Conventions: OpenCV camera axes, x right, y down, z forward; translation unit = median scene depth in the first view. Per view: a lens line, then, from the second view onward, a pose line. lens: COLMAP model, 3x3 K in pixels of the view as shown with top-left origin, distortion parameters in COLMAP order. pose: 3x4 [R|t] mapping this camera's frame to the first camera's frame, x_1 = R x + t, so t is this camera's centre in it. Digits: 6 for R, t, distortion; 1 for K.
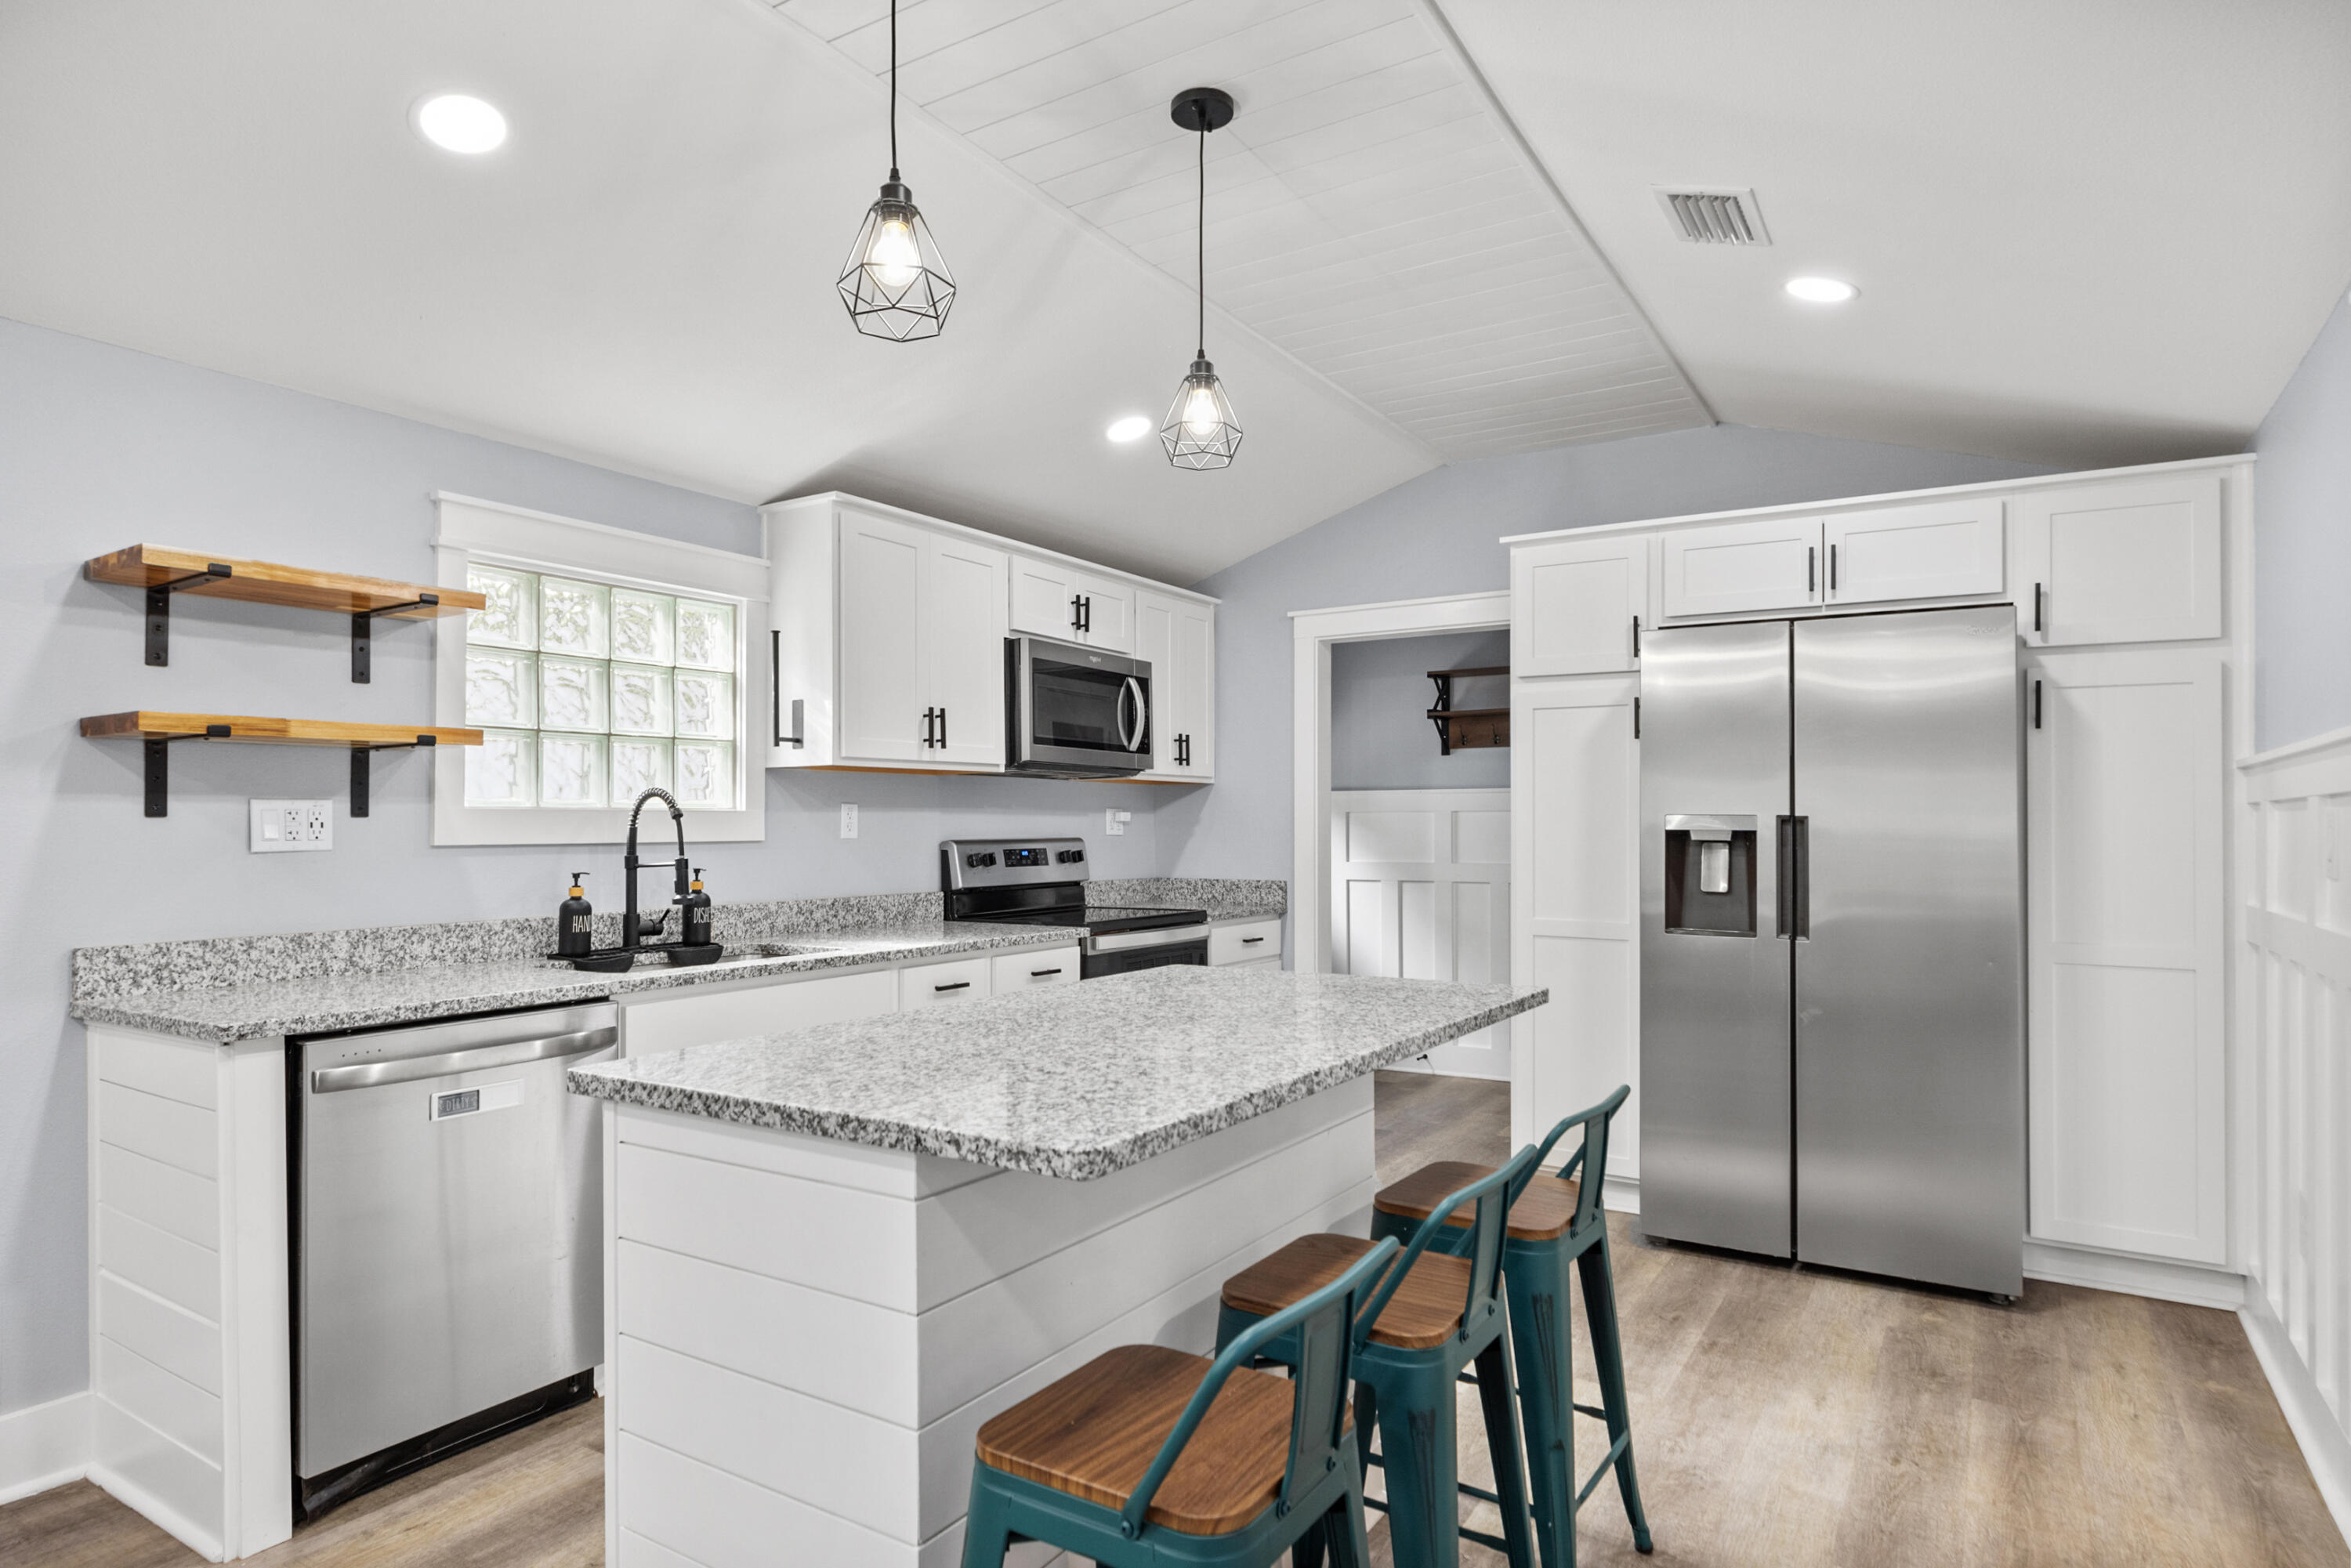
lens RADIAL K [[1264.0, 0, 1155.1], [0, 1264.0, 805.9], [0, 0, 1]] dist [0.005755, 0.000851]
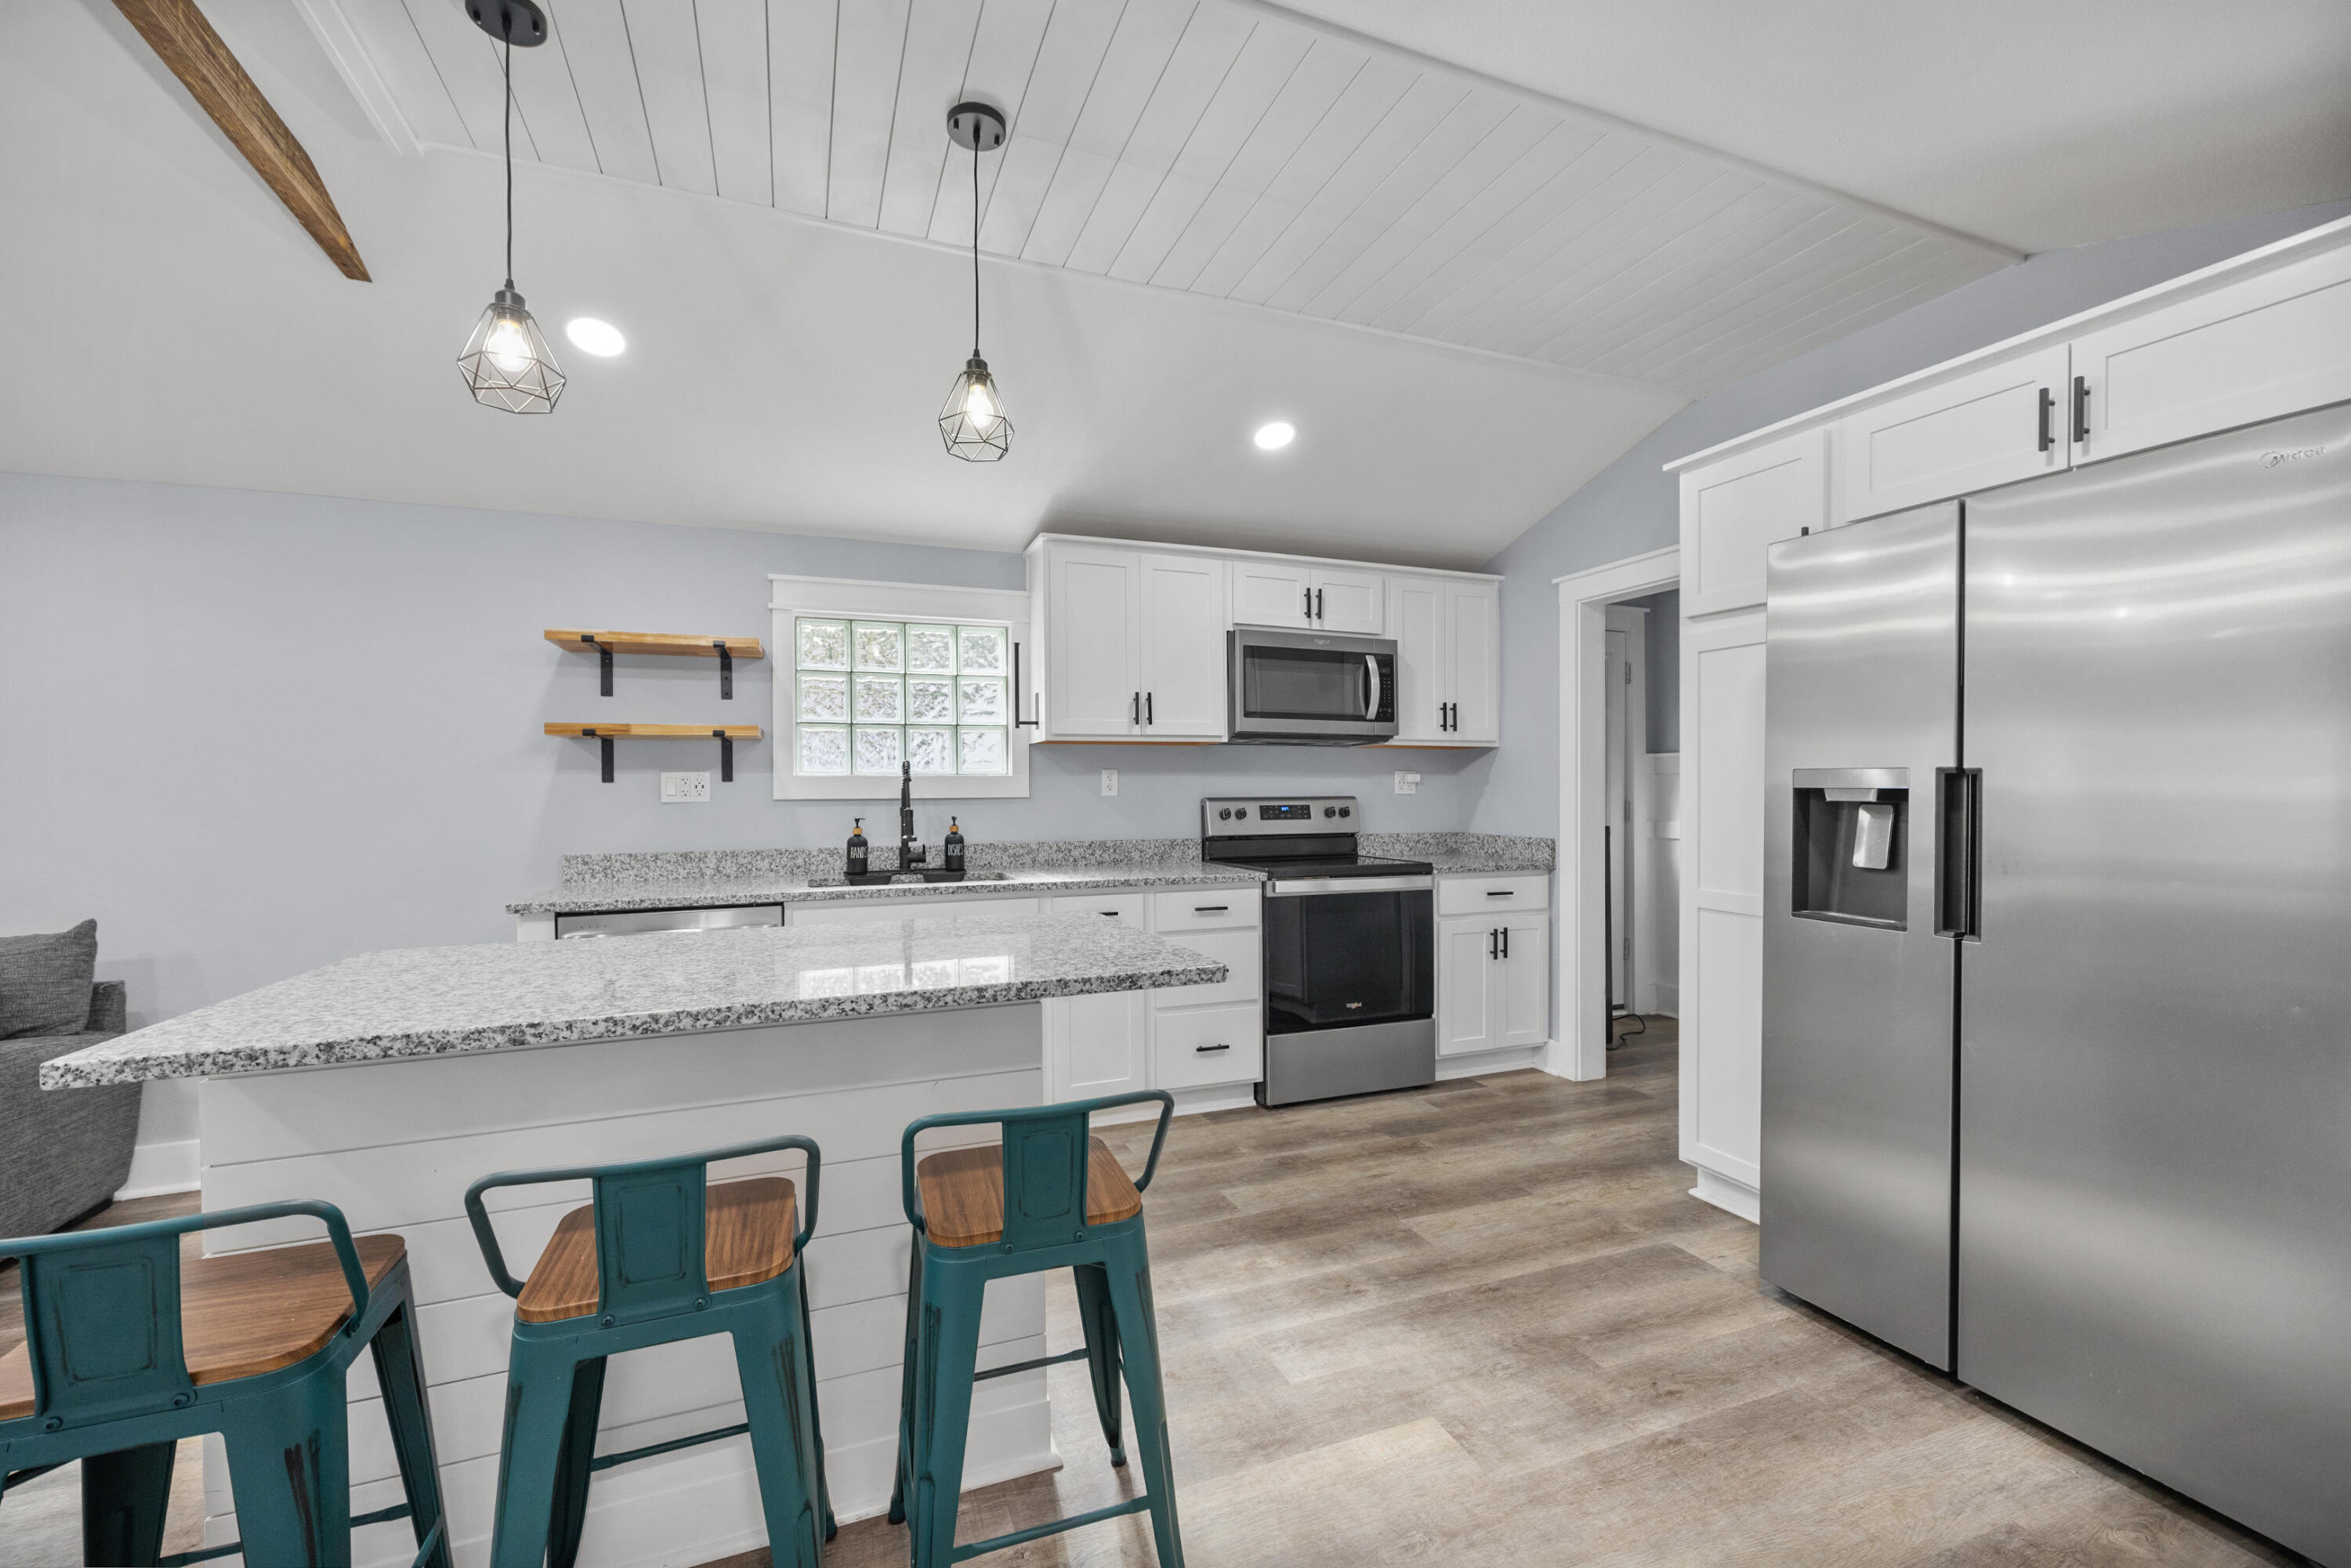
lens RADIAL K [[926.1, 0, 1168.2], [0, 926.1, 785.3], [0, 0, 1]] dist [-0.000179, 0.001161]
pose [[0.816092, -0.003084, -0.577914, 0.431447], [0.012422, 0.999848, 0.012206, 0.004571], [0.577789, -0.017140, 0.816006, 0.296937]]
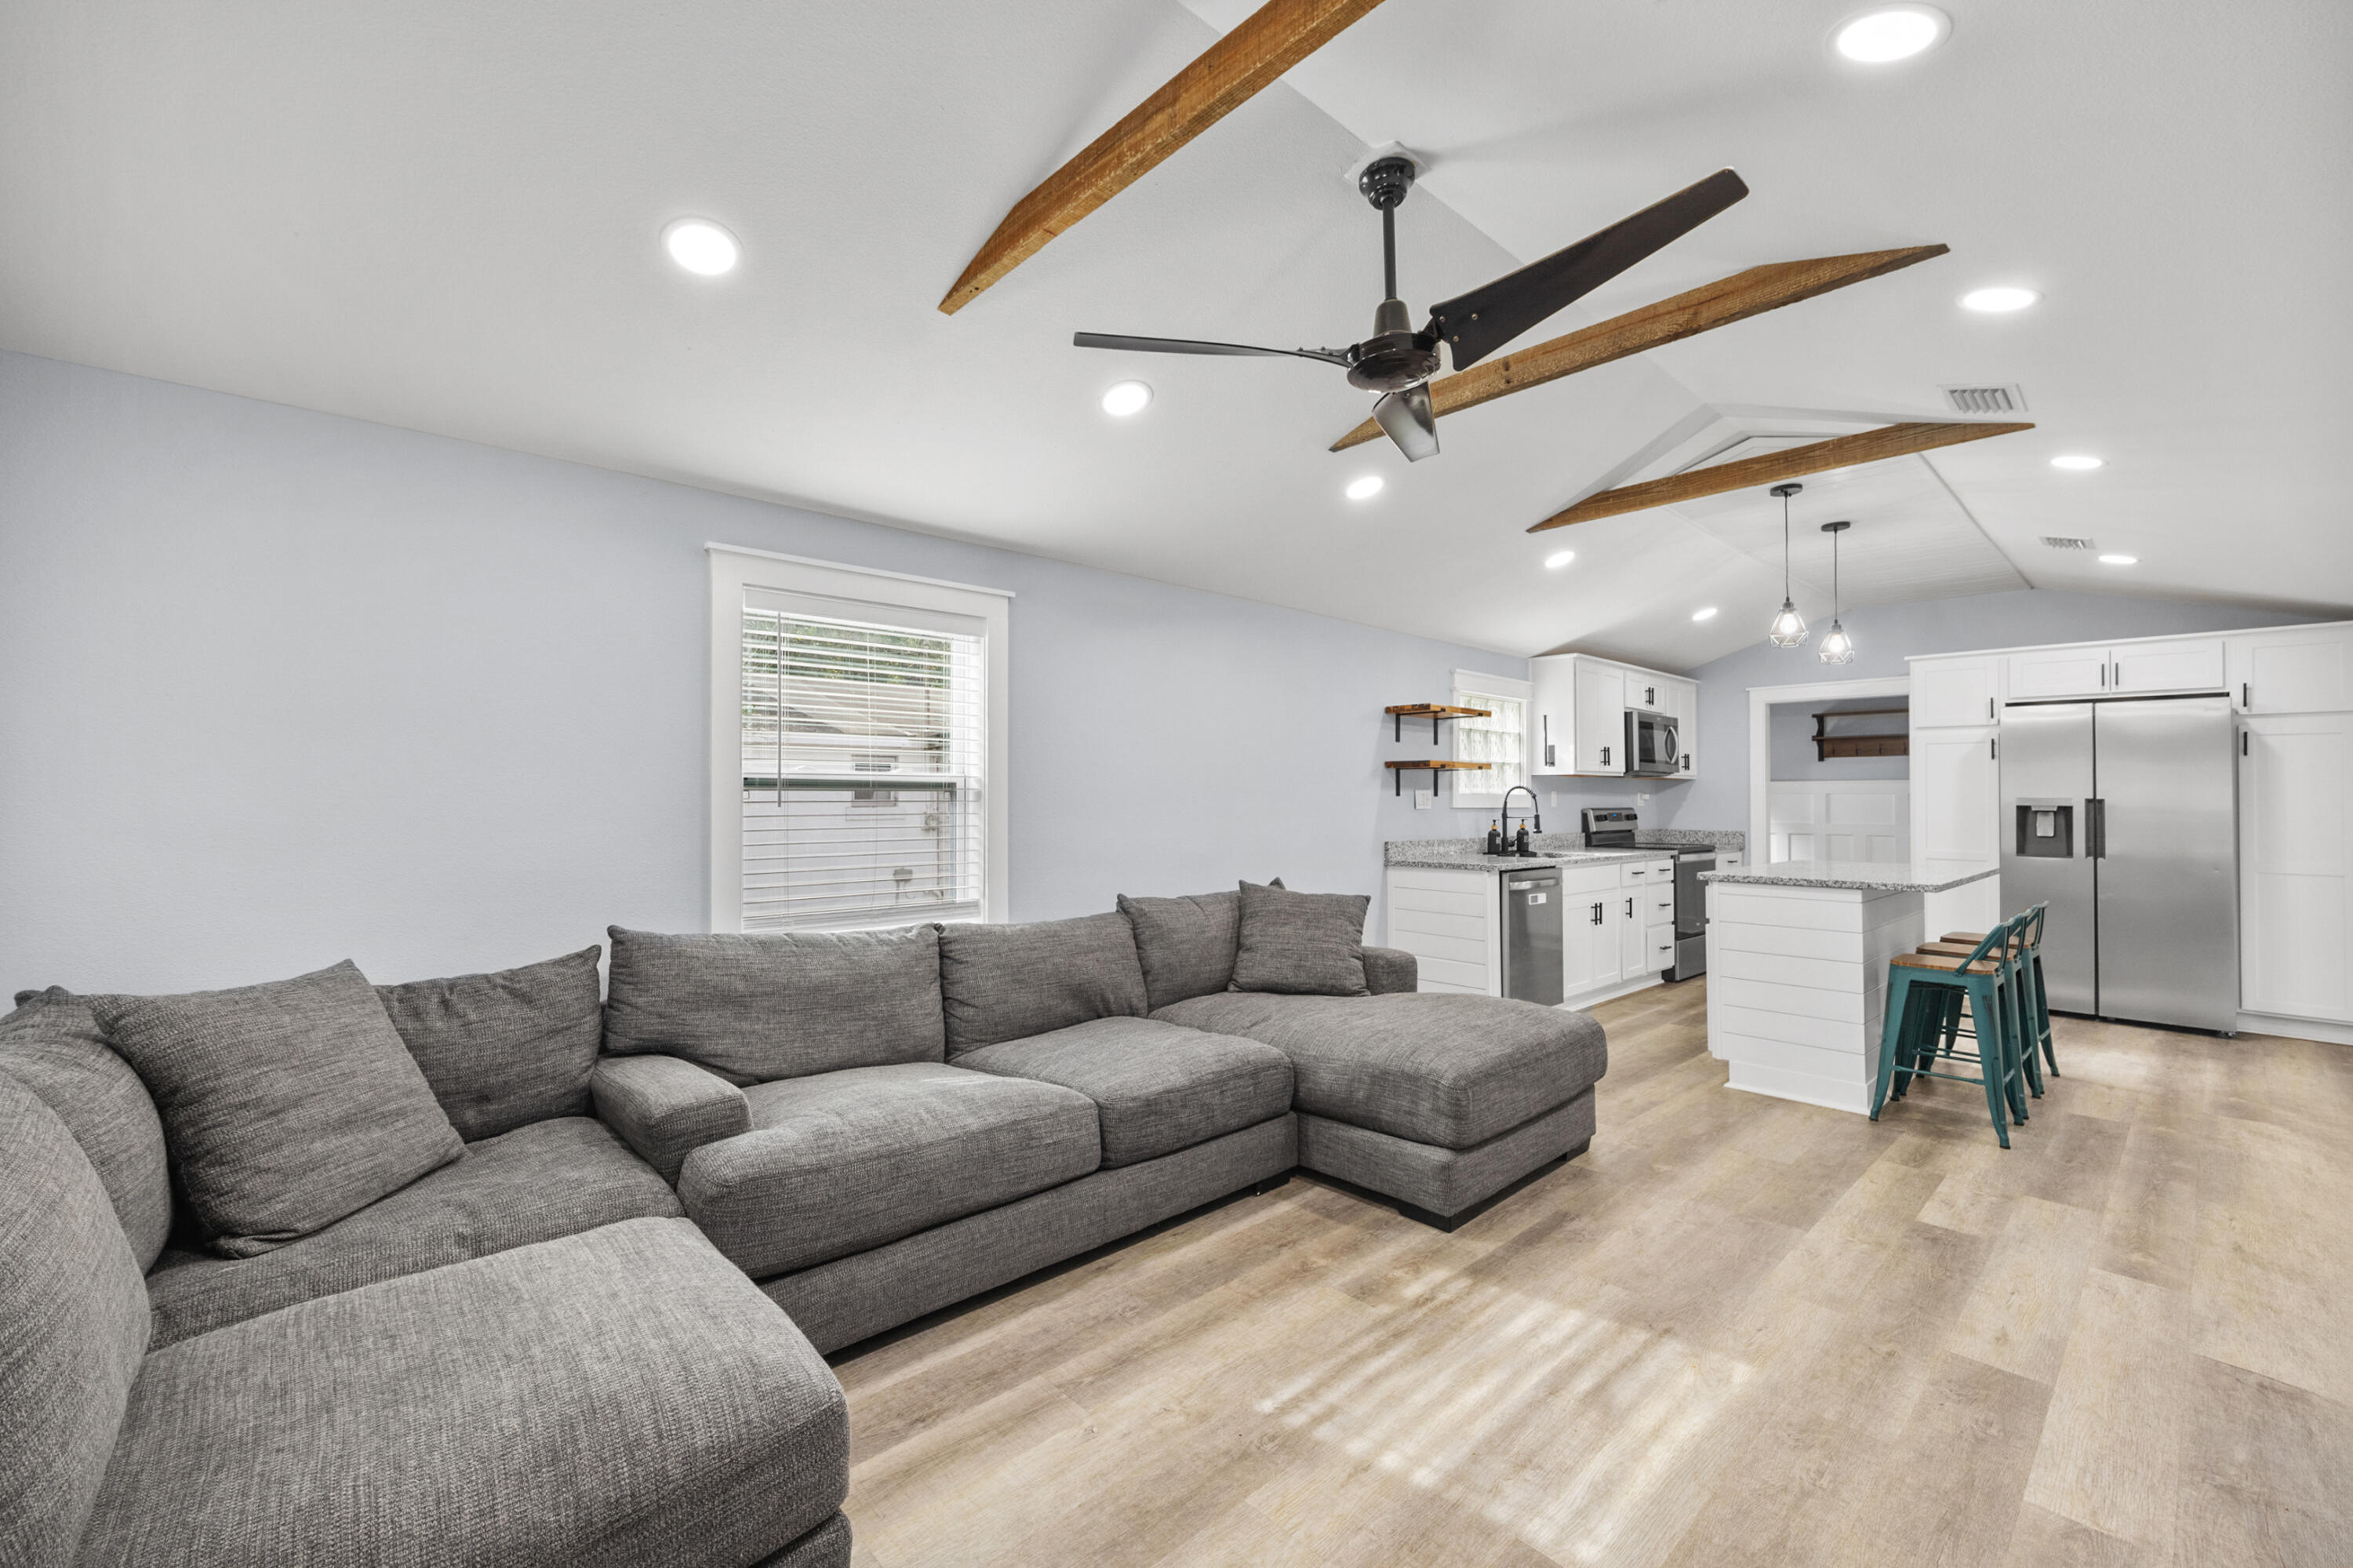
lens RADIAL K [[926.9, 0, 1183.0], [0, 926.9, 782.3], [0, 0, 1]] dist [-0.000179, 0.001161]
pose [[0.968329, 0.001151, -0.249676, -0.544005], [-0.002025, 0.999993, -0.003242, -0.011027], [0.249671, 0.003645, 0.968324, -0.812056]]
